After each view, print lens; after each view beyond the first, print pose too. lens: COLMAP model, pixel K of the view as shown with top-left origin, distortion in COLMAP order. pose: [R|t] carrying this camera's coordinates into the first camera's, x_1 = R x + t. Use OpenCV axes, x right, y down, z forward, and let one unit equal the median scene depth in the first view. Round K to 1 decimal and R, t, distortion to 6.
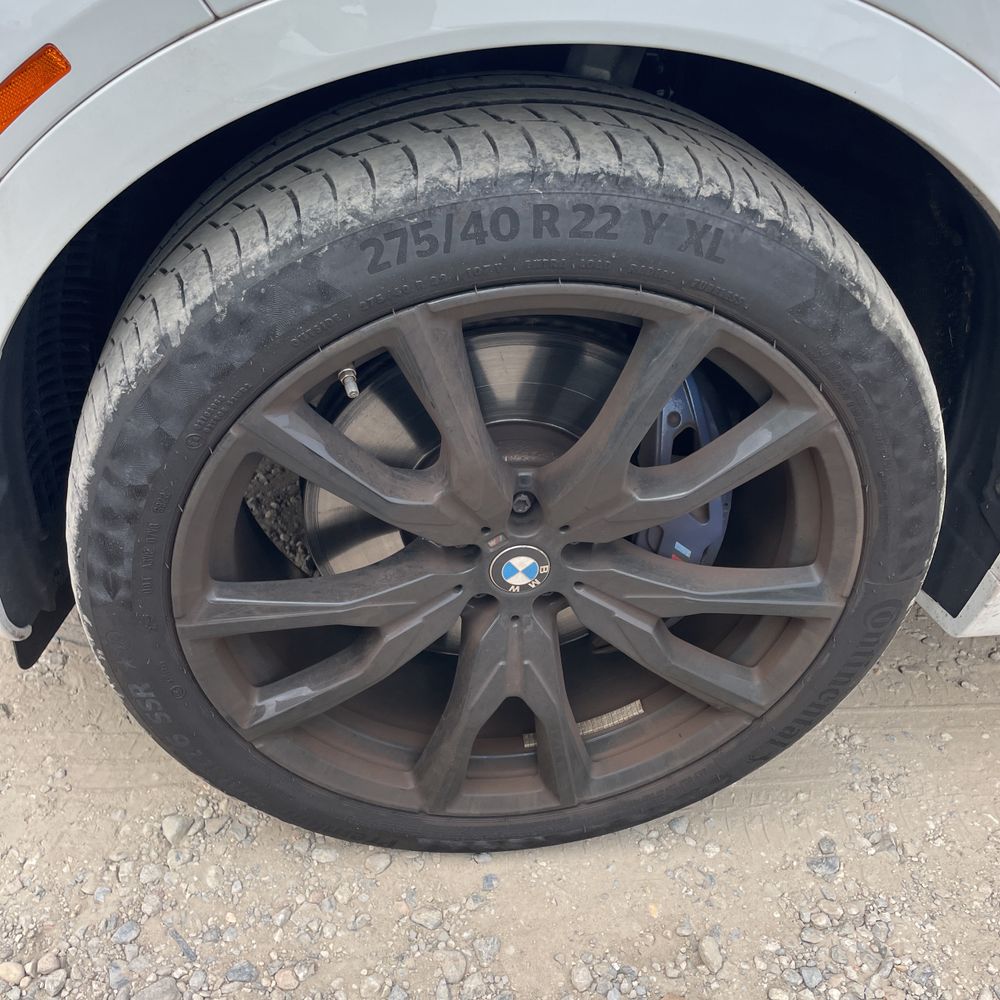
lens RADIAL K [[1007.3, 0, 500.0], [0, 1007.3, 500.0], [0, 0, 1]] dist [0.096457, -0.145125]
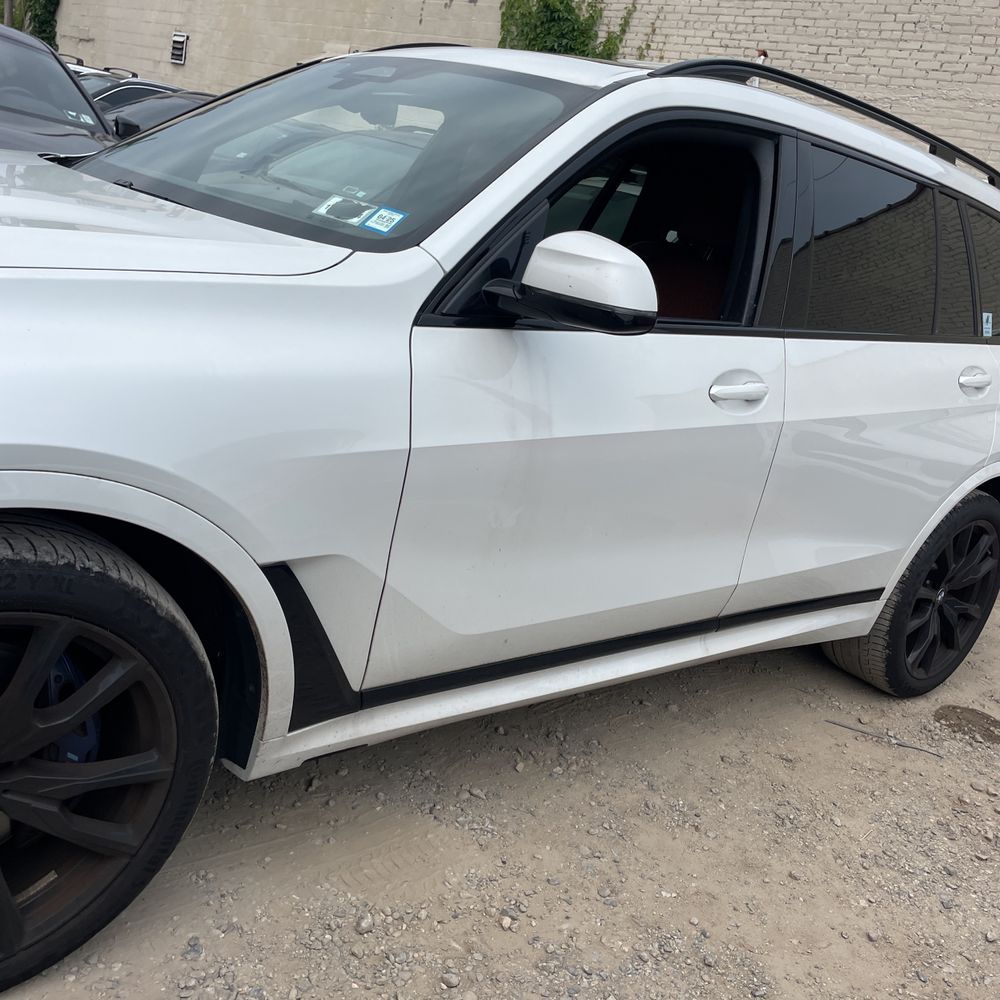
lens RADIAL K [[1006.7, 0, 508.3], [0, 1006.7, 490.4], [0, 0, 1]] dist [0.084793, -0.111560]
pose [[0.827971, -0.055392, 0.558029, -0.146173], [0.205144, 0.956052, -0.209478, 0.134270], [-0.521901, 0.287918, 0.802946, -0.894382]]
